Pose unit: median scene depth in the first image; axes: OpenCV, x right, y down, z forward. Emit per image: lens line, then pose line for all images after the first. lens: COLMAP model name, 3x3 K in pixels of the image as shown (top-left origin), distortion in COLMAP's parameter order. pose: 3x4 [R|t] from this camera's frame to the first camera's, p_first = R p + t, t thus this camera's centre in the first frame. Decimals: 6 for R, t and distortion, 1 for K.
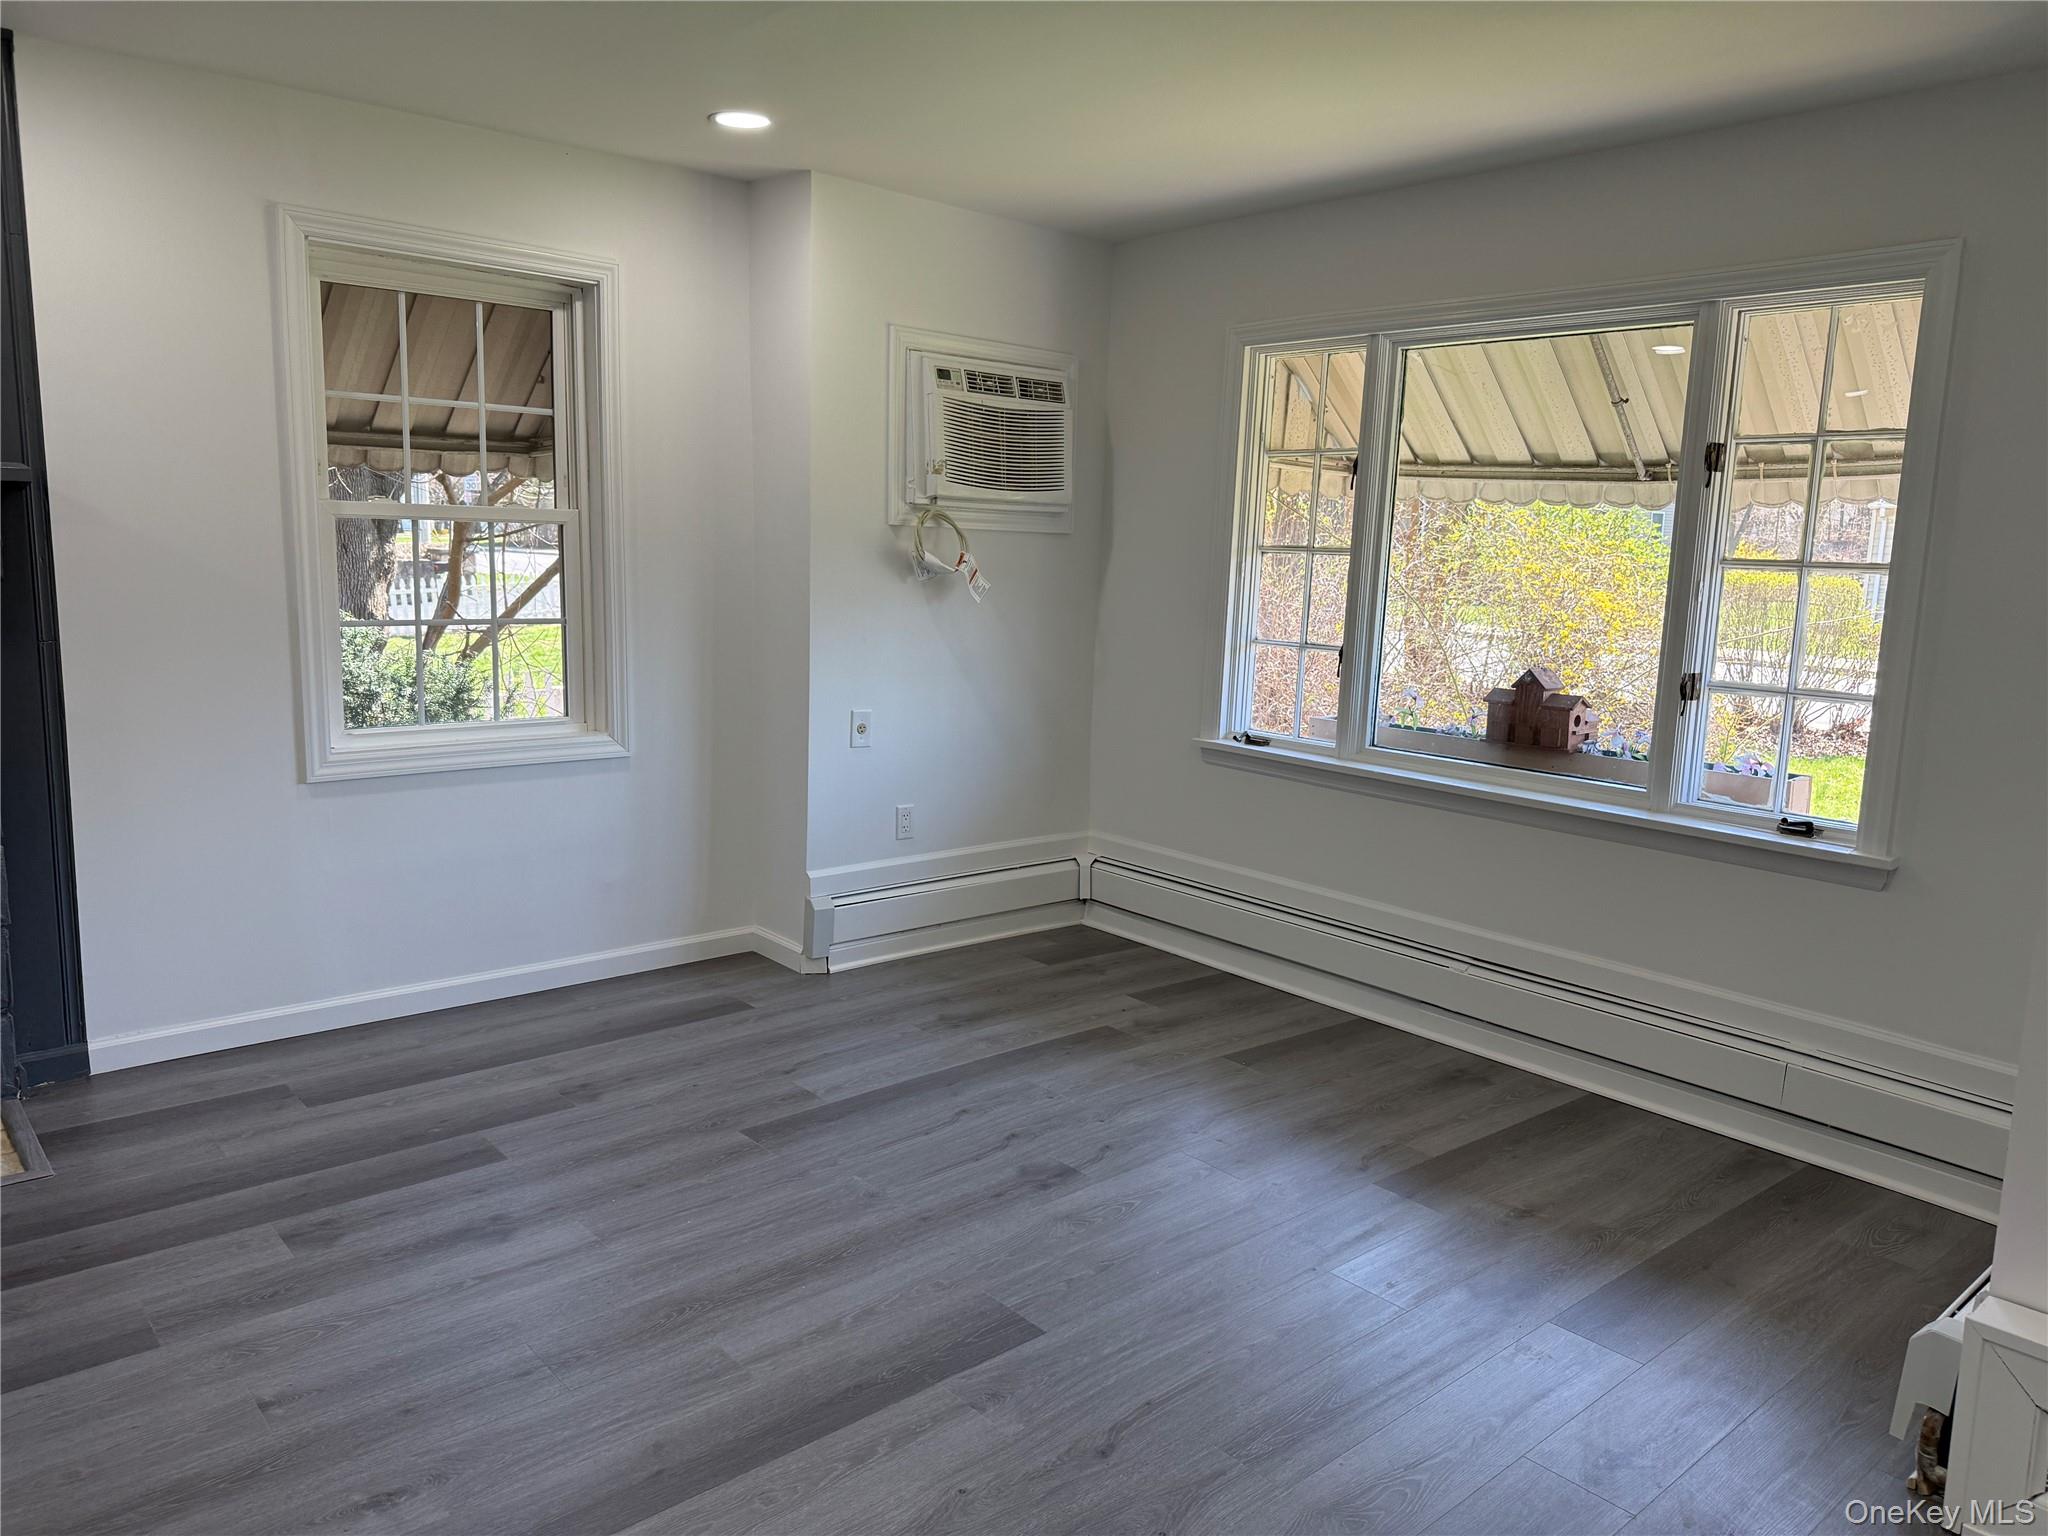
lens RADIAL K [[1436.5, 0, 1024.0], [0, 1436.5, 768.0], [0, 0, 1]] dist [0.161008, -0.249615]
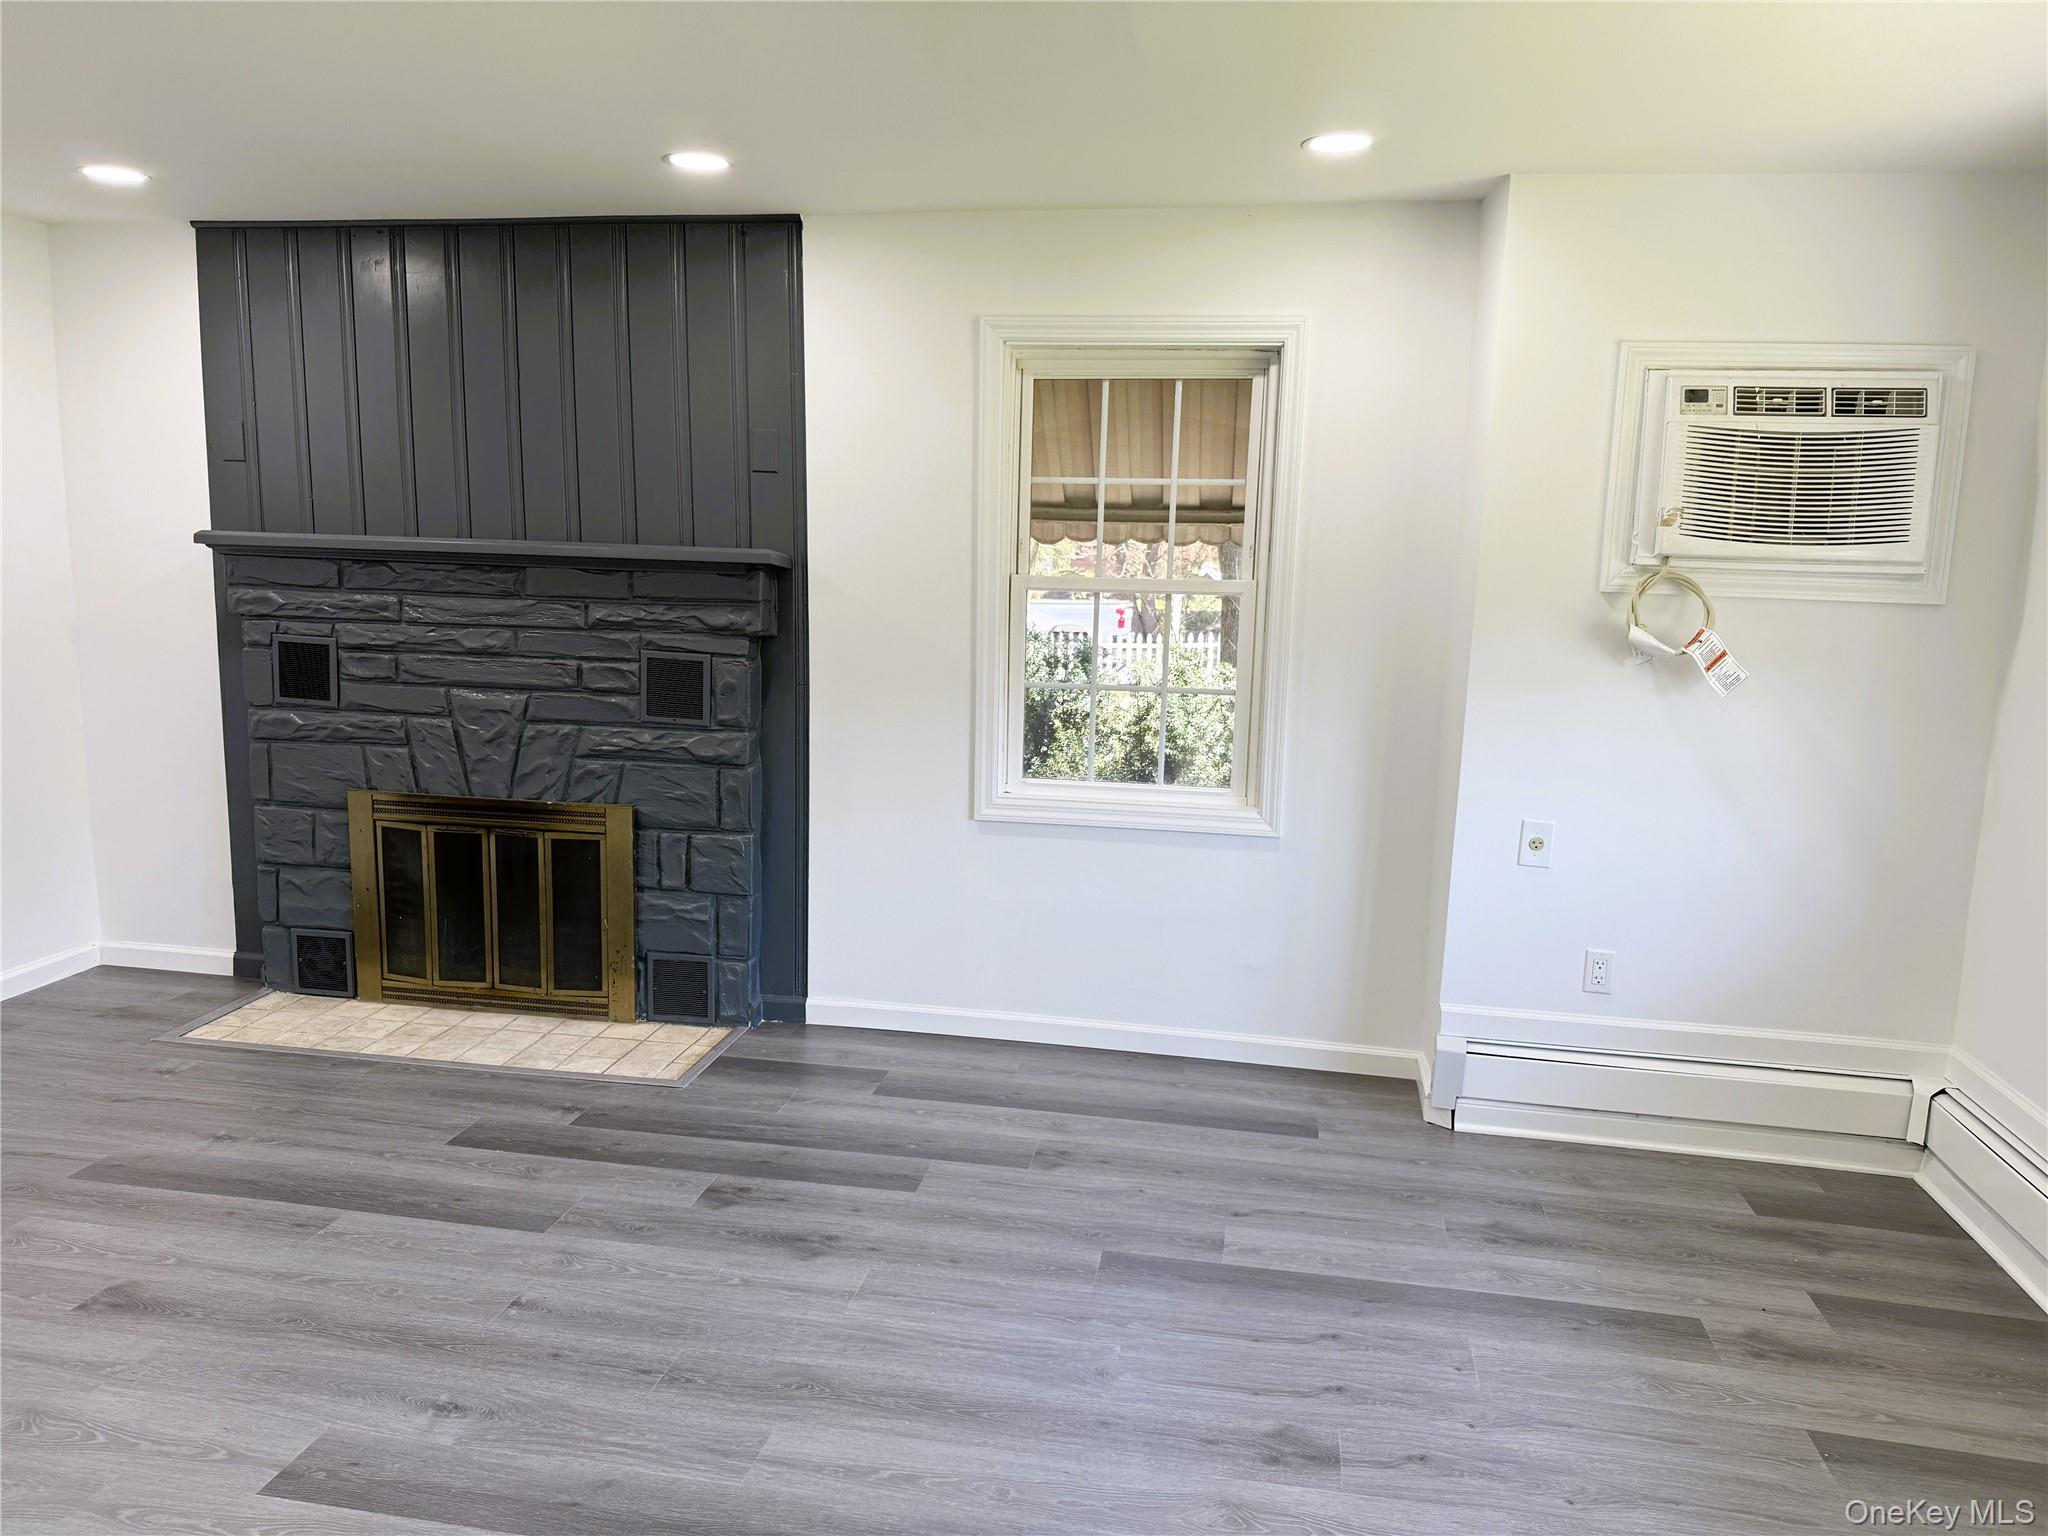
lens RADIAL K [[1461.4, 0, 1027.5], [0, 1461.4, 775.1], [0, 0, 1]] dist [0.160248, -0.261433]
pose [[0.622188, 0.108013, -0.775381, 0.383910], [-0.129639, 0.990977, 0.034020, -0.062187], [0.772059, 0.079353, 0.630577, 0.279754]]
